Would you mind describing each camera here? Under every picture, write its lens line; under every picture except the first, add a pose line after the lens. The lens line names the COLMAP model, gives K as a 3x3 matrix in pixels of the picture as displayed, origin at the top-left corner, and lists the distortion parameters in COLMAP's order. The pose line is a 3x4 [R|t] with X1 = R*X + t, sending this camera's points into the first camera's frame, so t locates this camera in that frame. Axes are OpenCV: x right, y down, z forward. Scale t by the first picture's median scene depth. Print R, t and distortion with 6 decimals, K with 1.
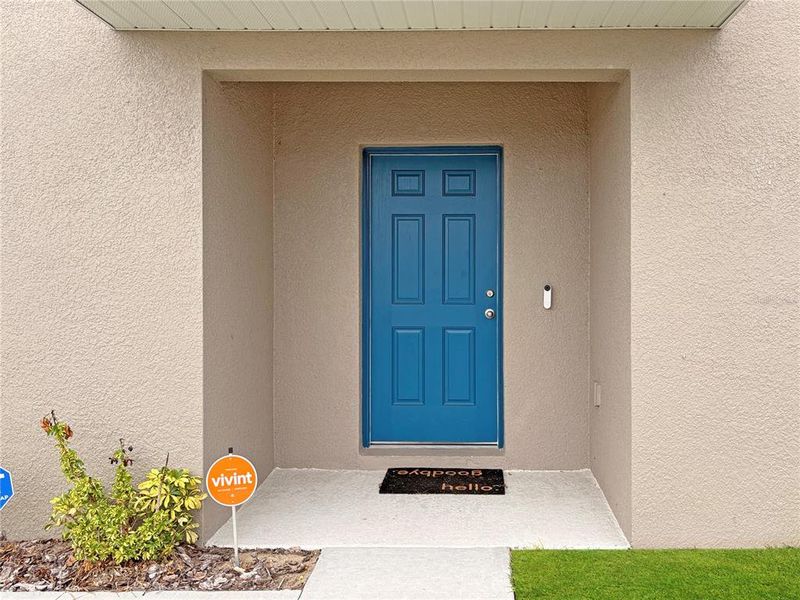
lens RADIAL K [[714.1, 0, 400.0], [0, 714.1, 300.0], [0, 0, 1]] dist [0.018076, 0.004006]
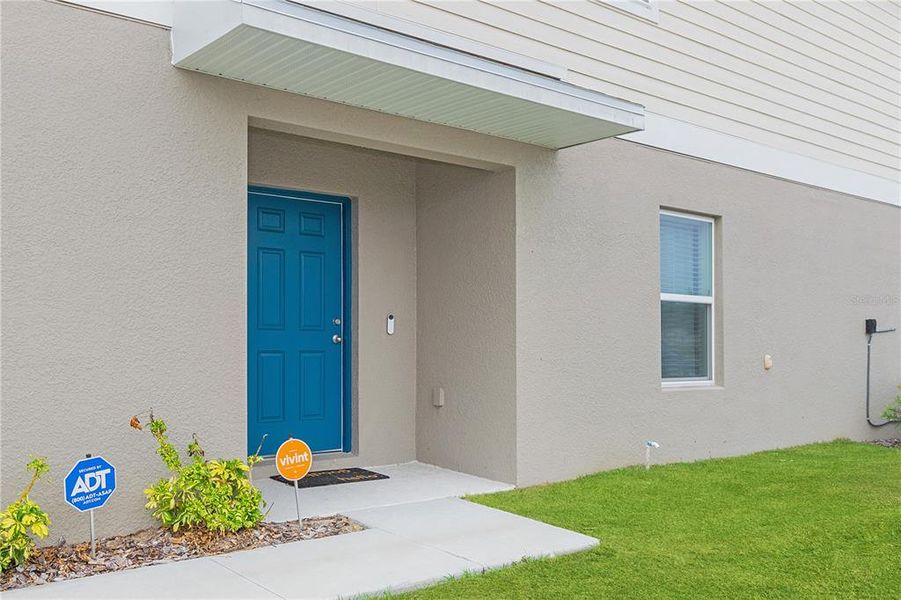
lens RADIAL K [[841.2, 0, 450.3], [0, 841.2, 357.1], [0, 0, 1]] dist [-0.009026, -0.012846]
pose [[0.770024, -0.005026, 0.637995, -0.894879], [0.007768, 0.999969, -0.001498, 0.076808], [-0.637967, 0.006109, 0.770039, -0.262508]]
